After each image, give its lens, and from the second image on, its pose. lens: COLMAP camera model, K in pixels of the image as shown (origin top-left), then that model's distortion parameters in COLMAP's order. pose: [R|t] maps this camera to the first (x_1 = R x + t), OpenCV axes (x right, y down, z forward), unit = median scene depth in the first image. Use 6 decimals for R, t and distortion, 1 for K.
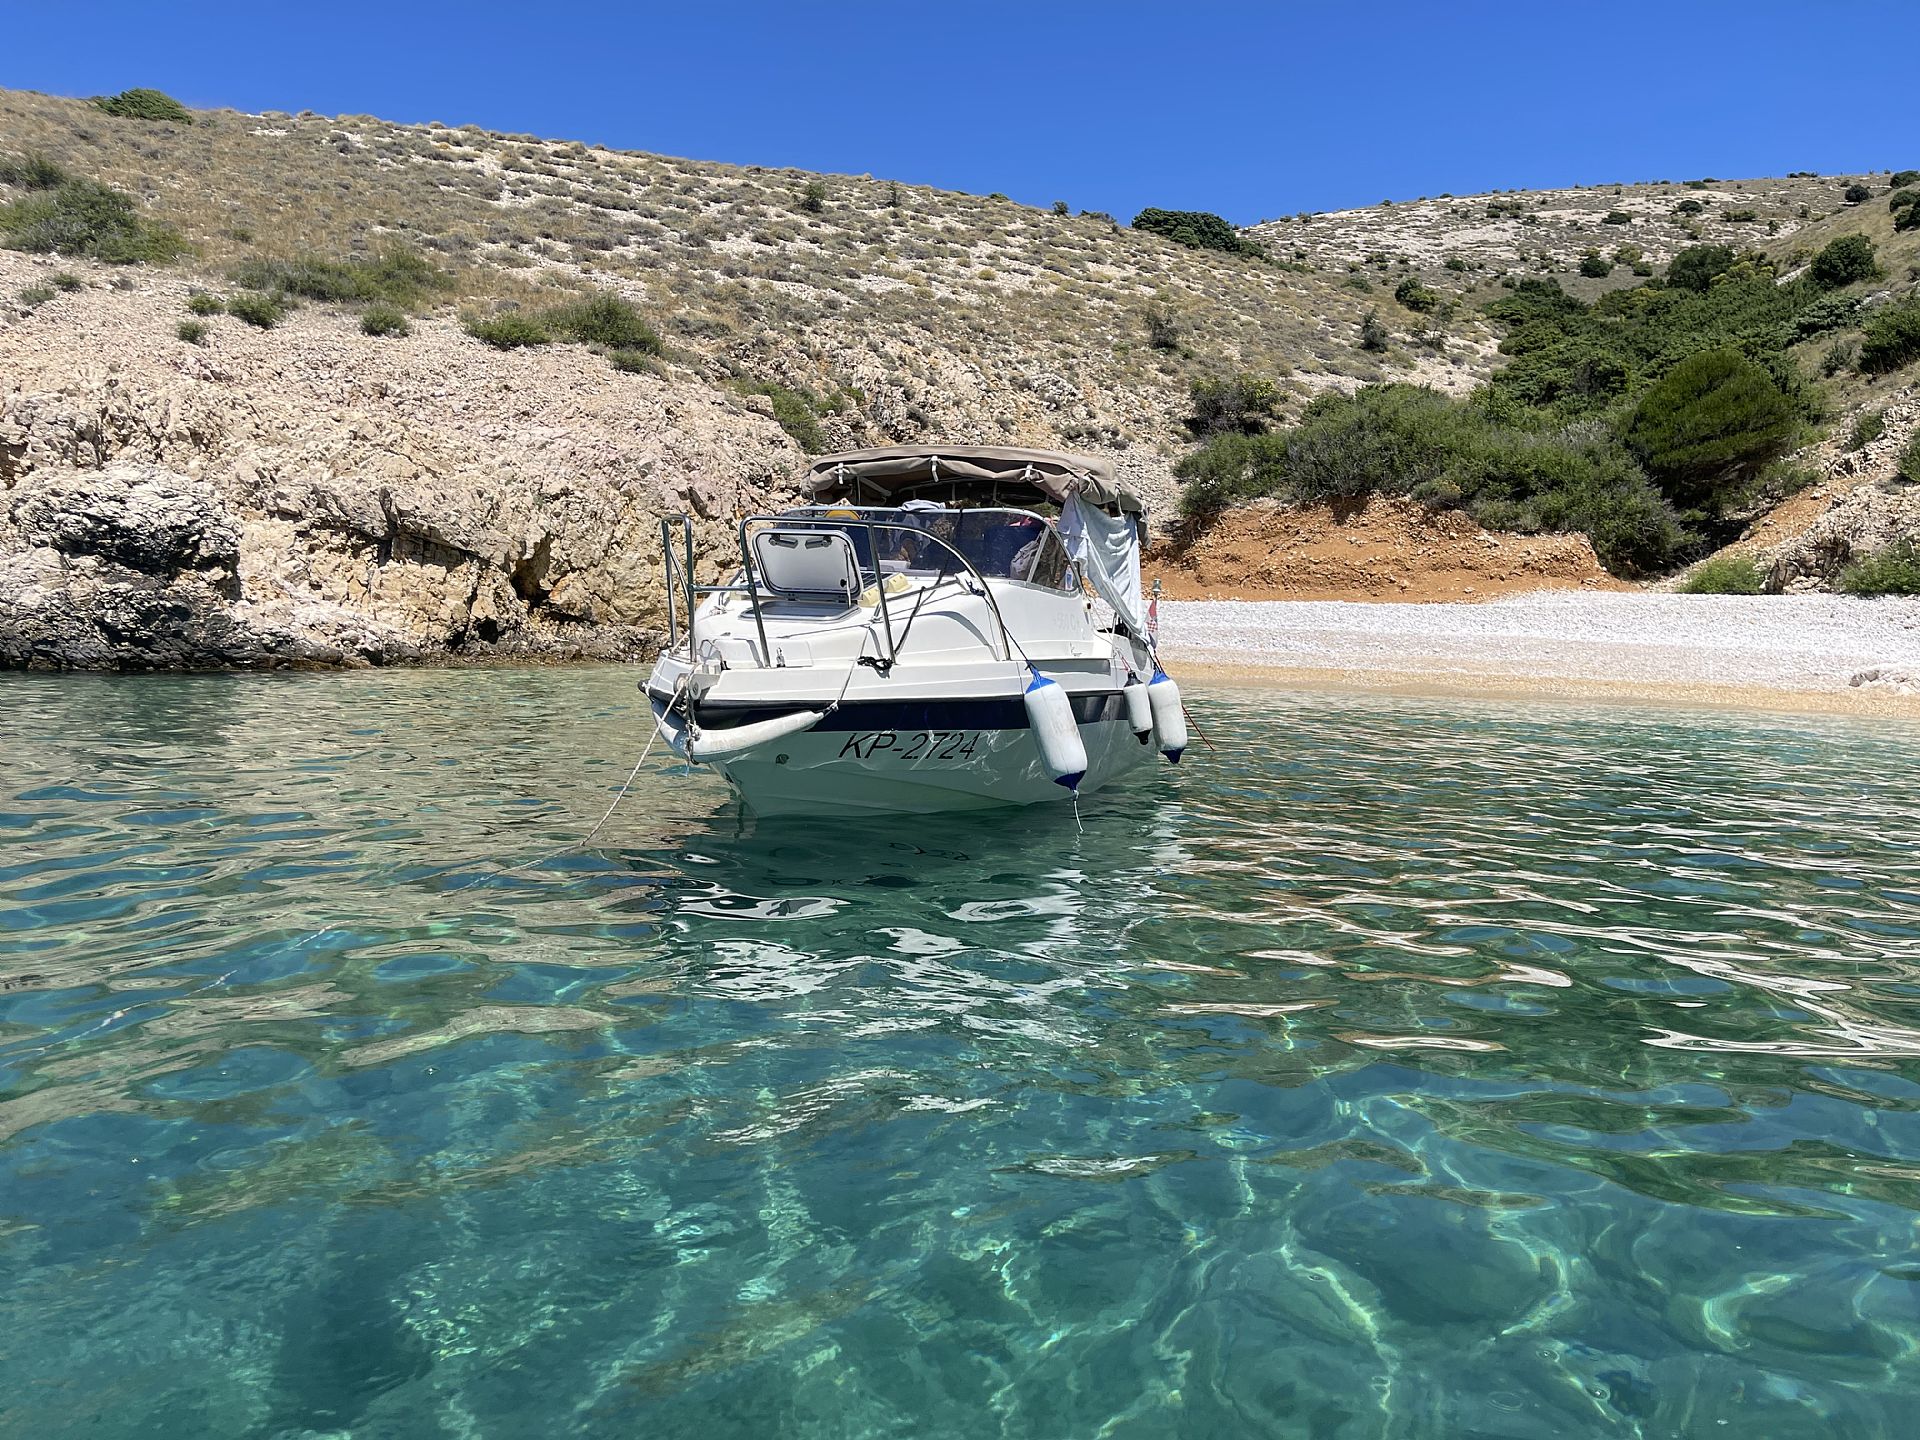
lens RADIAL K [[1399.8, 0, 961.7], [0, 1399.8, 730.8], [0, 0, 1]] dist [0.038511, -0.055263]
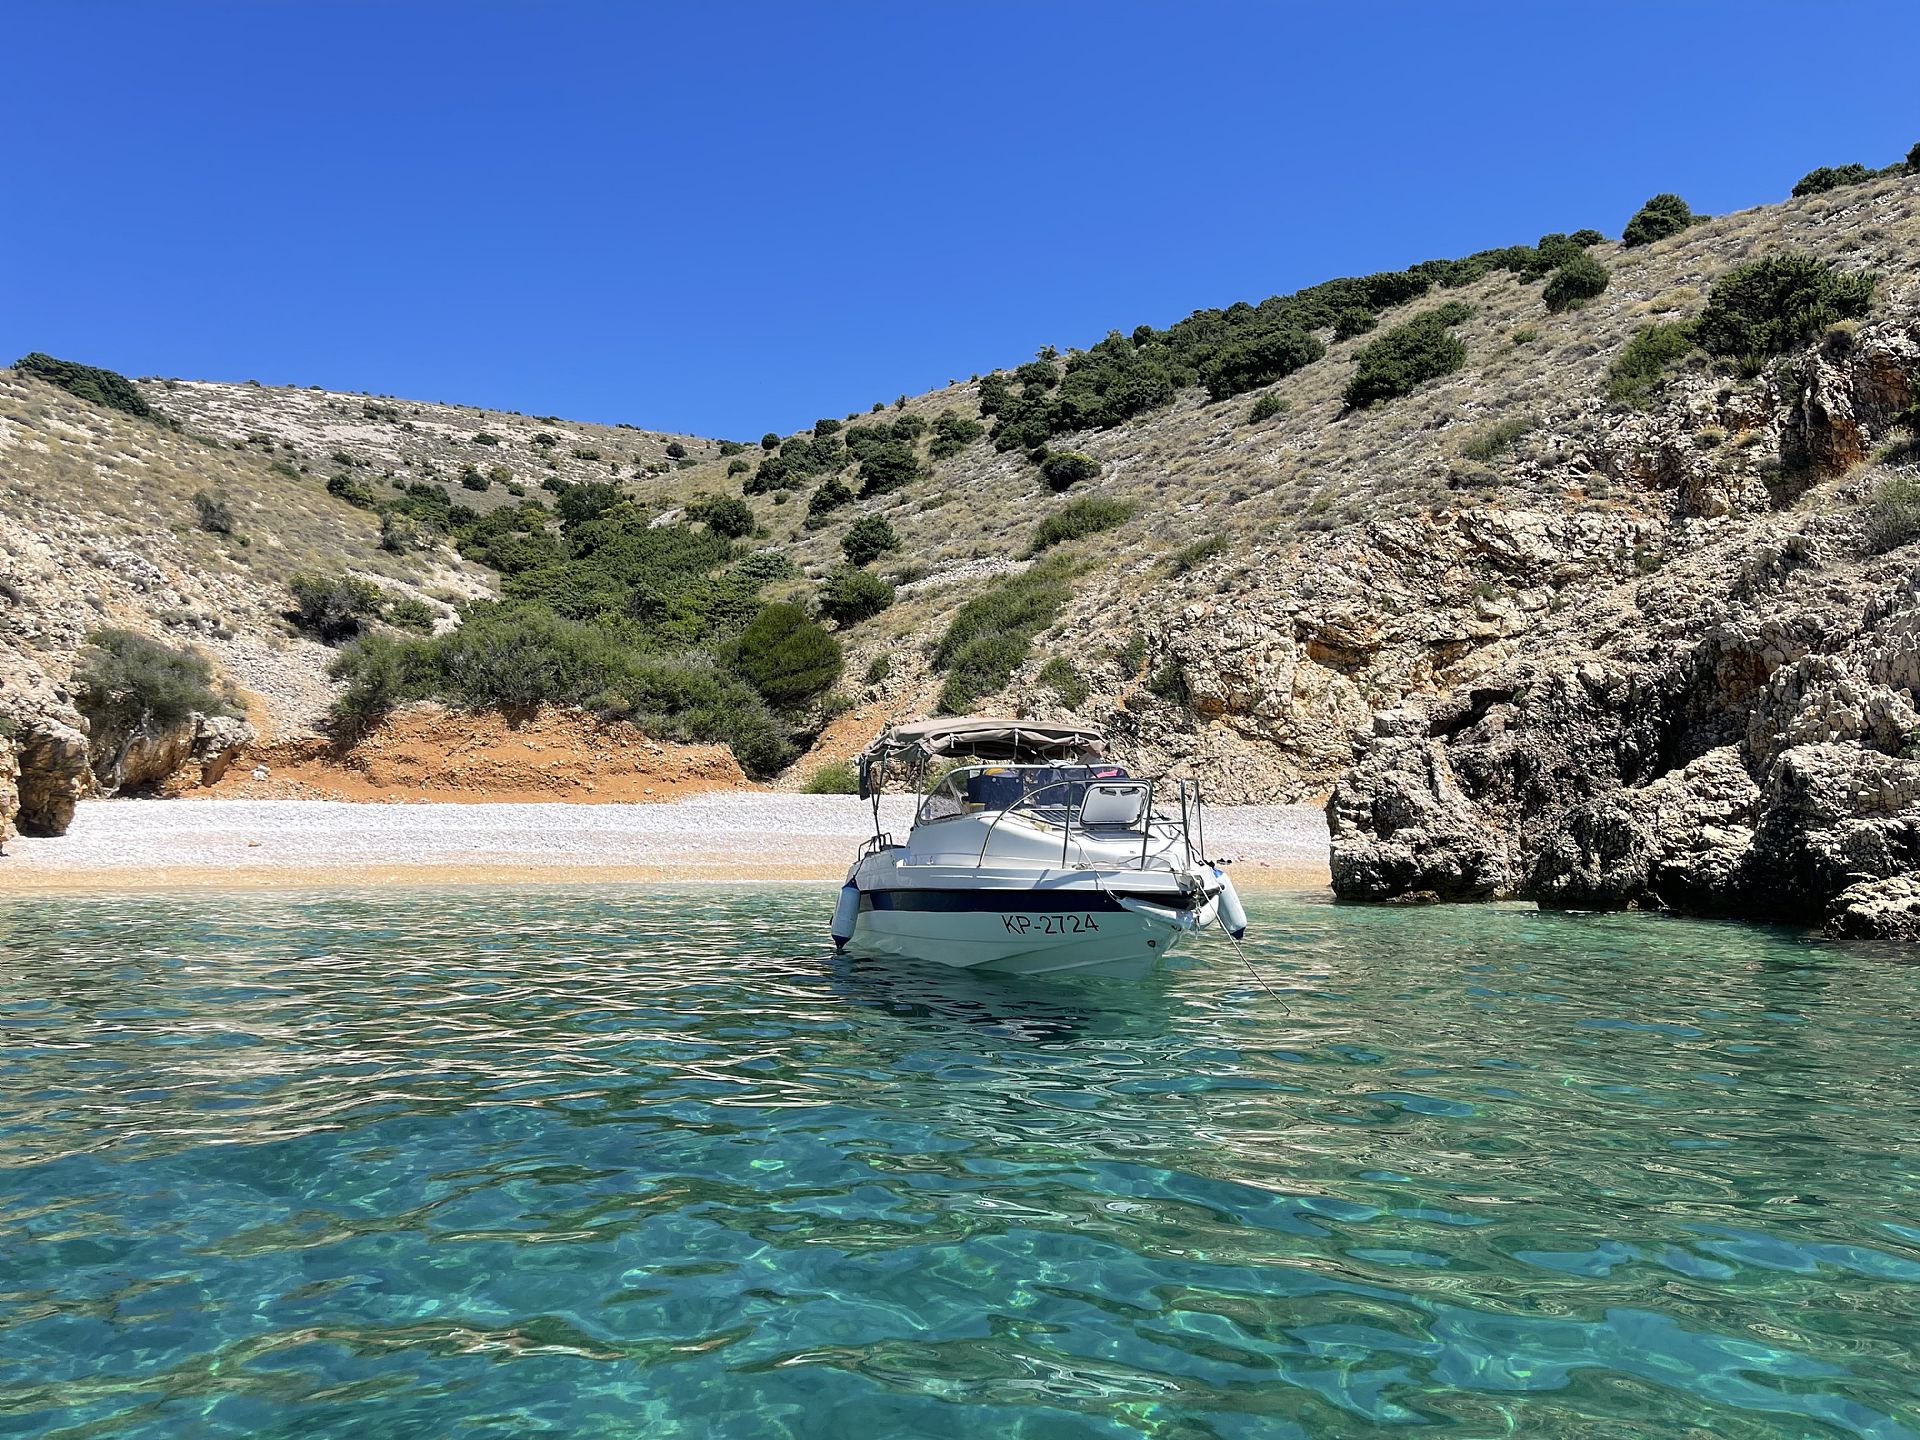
lens RADIAL K [[1399.8, 0, 956.3], [0, 1399.8, 725.3], [0, 0, 1]] dist [0.038511, -0.055263]
pose [[0.737601, 0.027177, 0.674690, -0.204022], [0.067152, 0.991284, -0.113343, -0.005812], [-0.671889, 0.128909, 0.729347, -0.011490]]
